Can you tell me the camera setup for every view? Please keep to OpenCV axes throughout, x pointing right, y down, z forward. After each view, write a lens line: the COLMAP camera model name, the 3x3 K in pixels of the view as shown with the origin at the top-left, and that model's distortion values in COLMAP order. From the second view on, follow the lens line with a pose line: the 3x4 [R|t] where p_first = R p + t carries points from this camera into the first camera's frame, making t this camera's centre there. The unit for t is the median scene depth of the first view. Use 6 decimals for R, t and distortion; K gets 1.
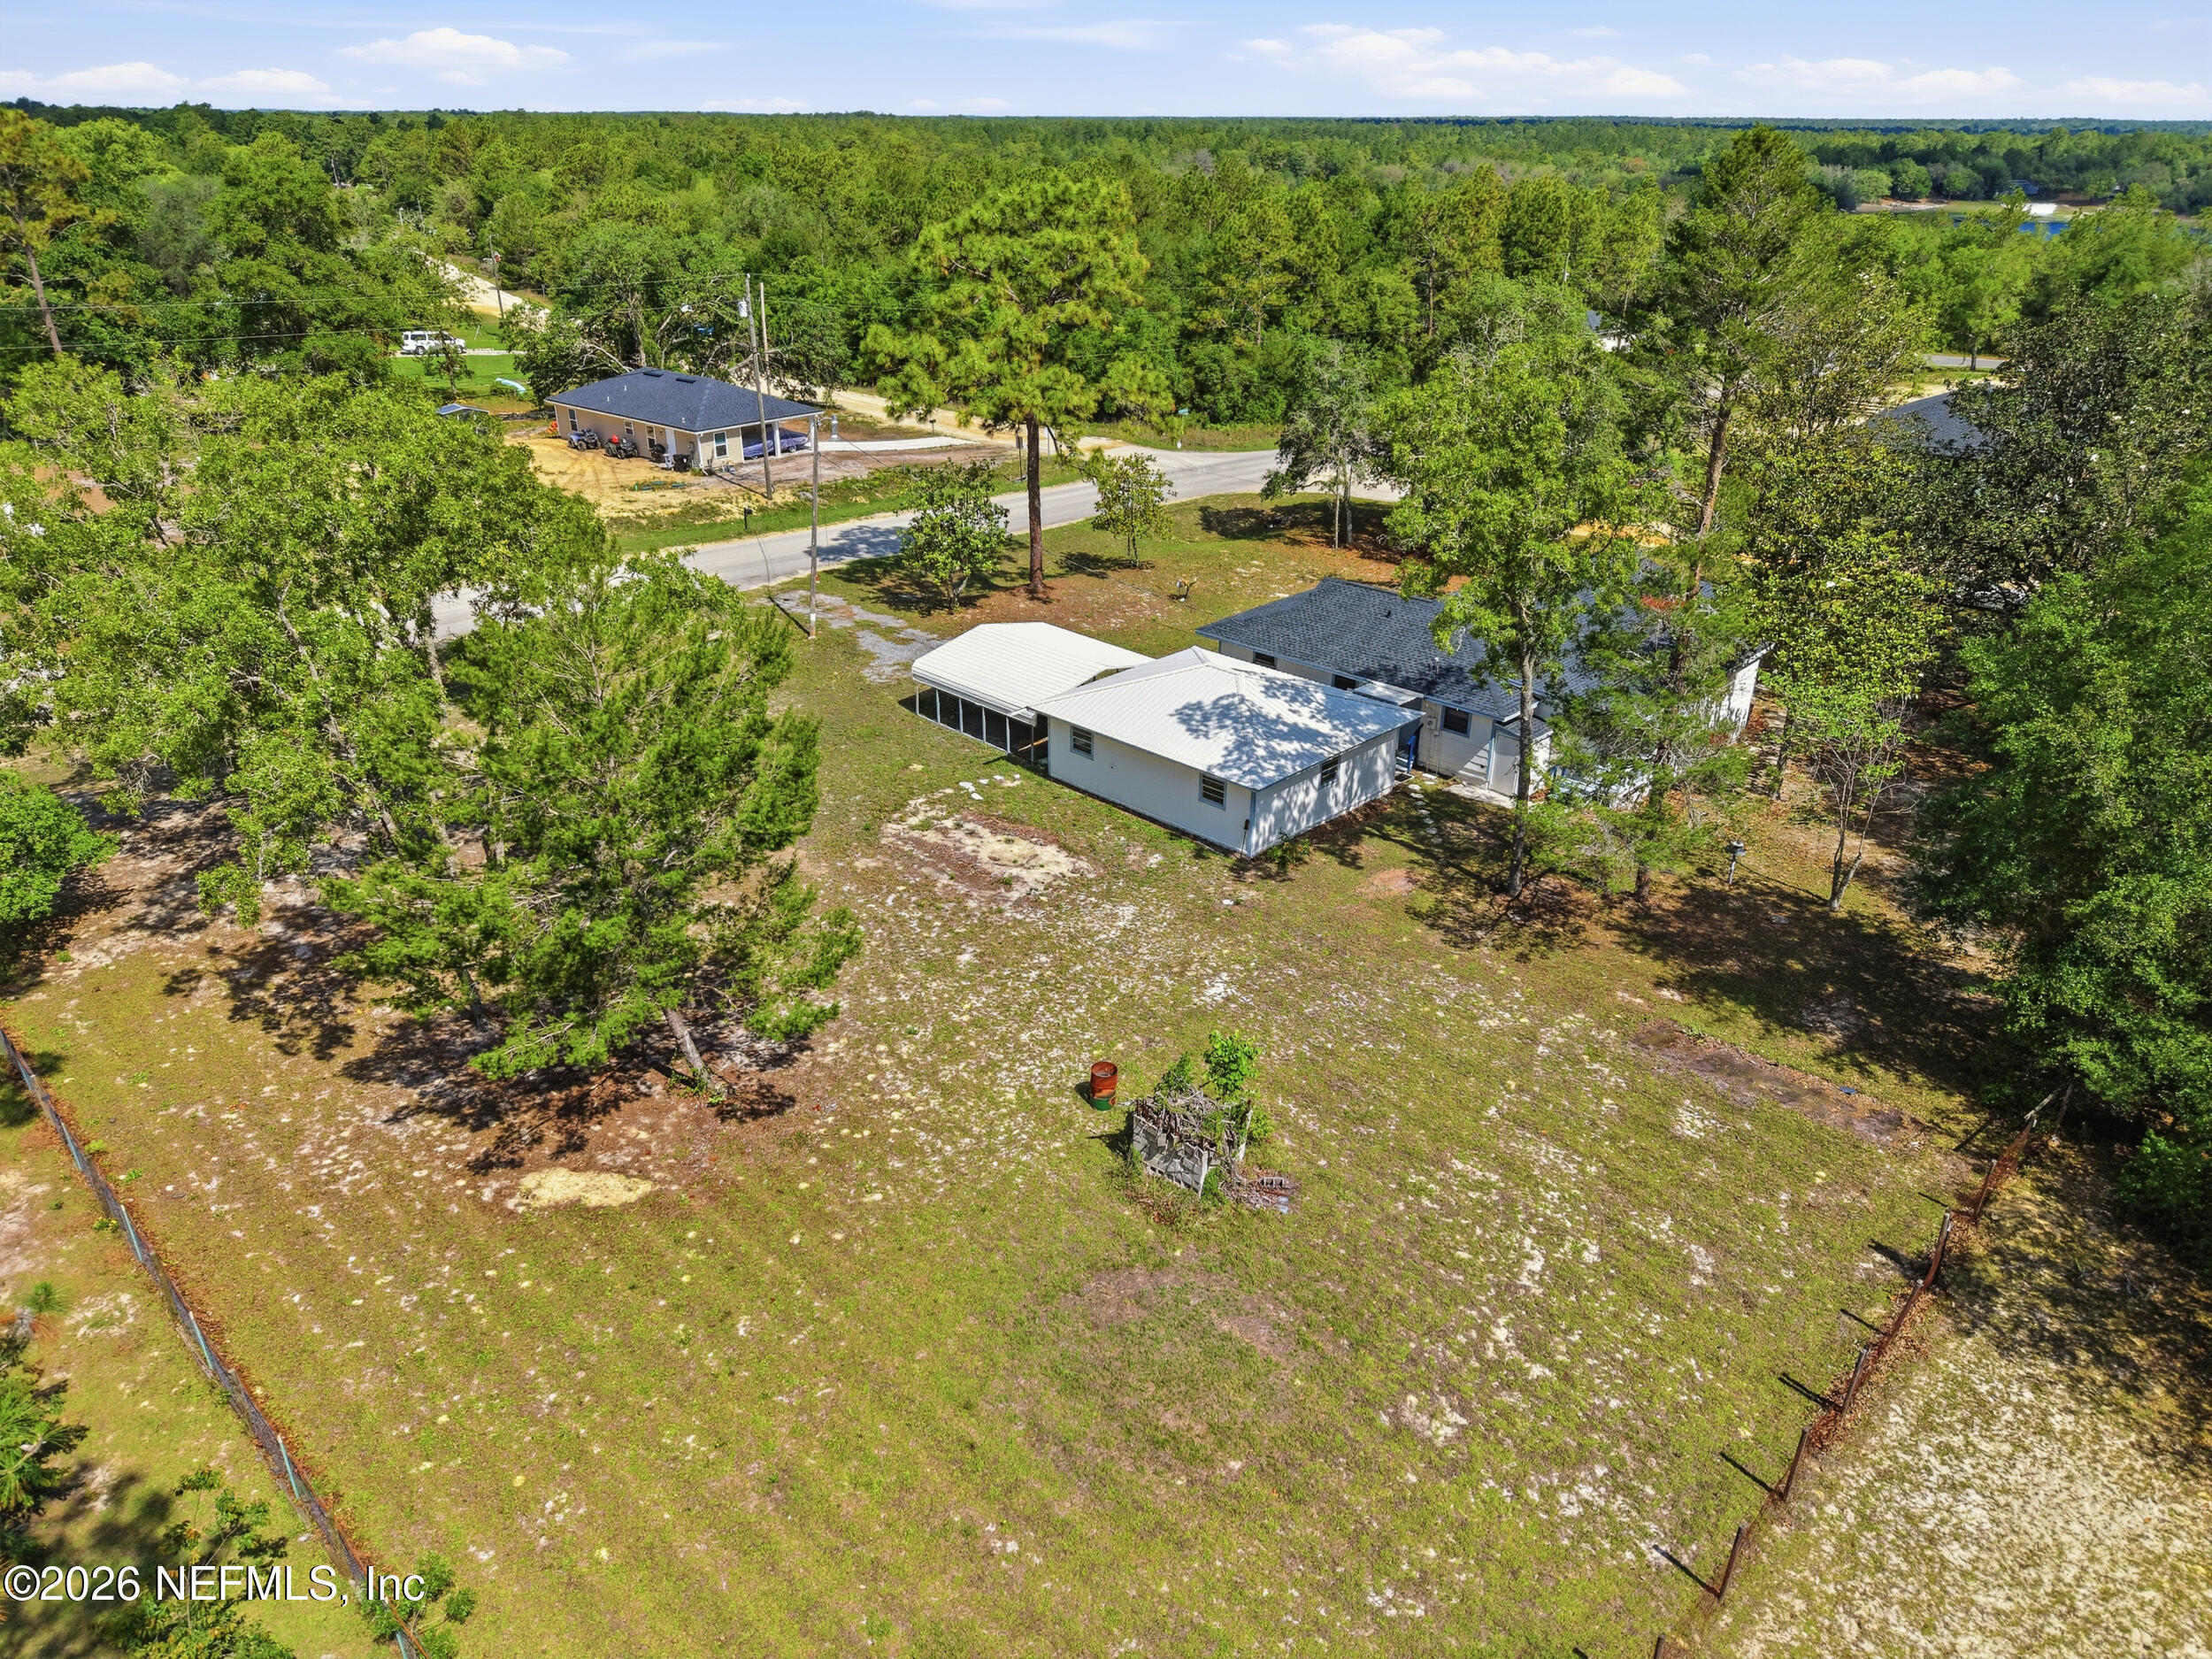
lens RADIAL K [[1475.5, 0, 1137.8], [0, 1475.5, 858.2], [0, 0, 1]] dist [0.006463, -0.010976]
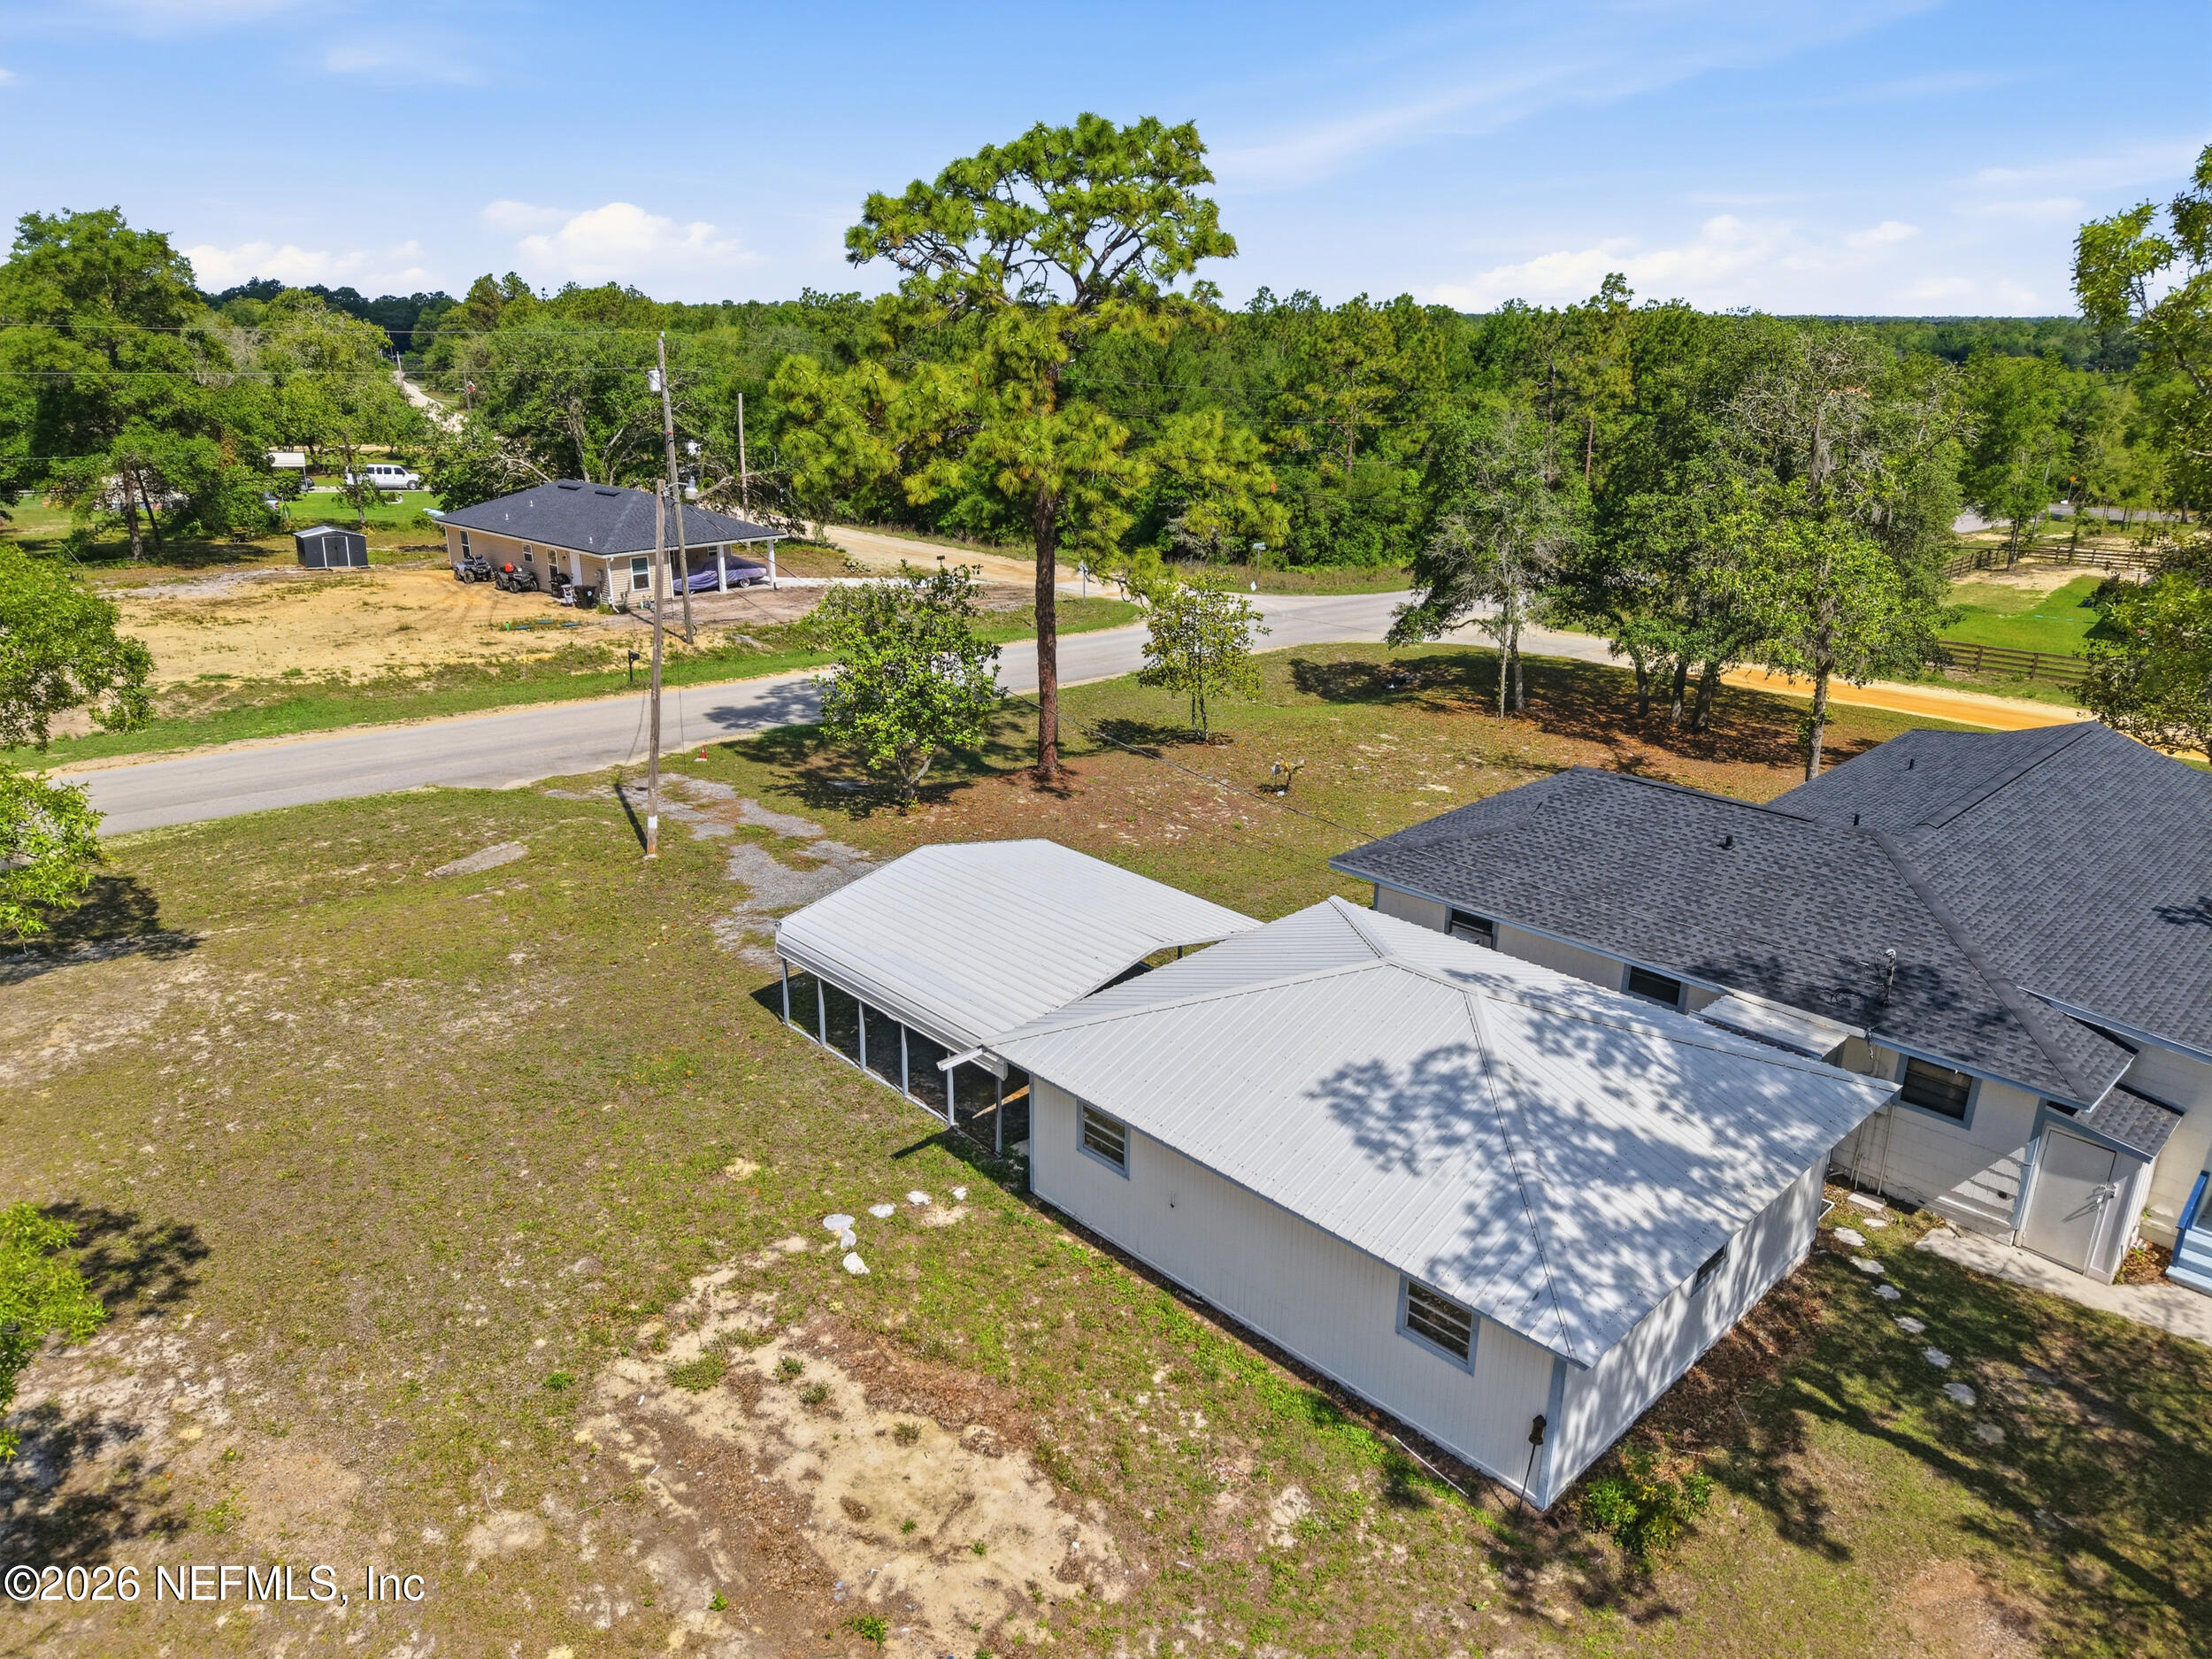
lens RADIAL K [[1475.5, 0, 1122.2], [0, 1475.5, 830.6], [0, 0, 1]] dist [0.006463, -0.010976]
pose [[0.999058, 0.013591, -0.041206, -0.014451], [-0.018949, 0.990992, -0.132574, -0.103810], [0.039033, 0.133230, 0.990316, 0.520596]]
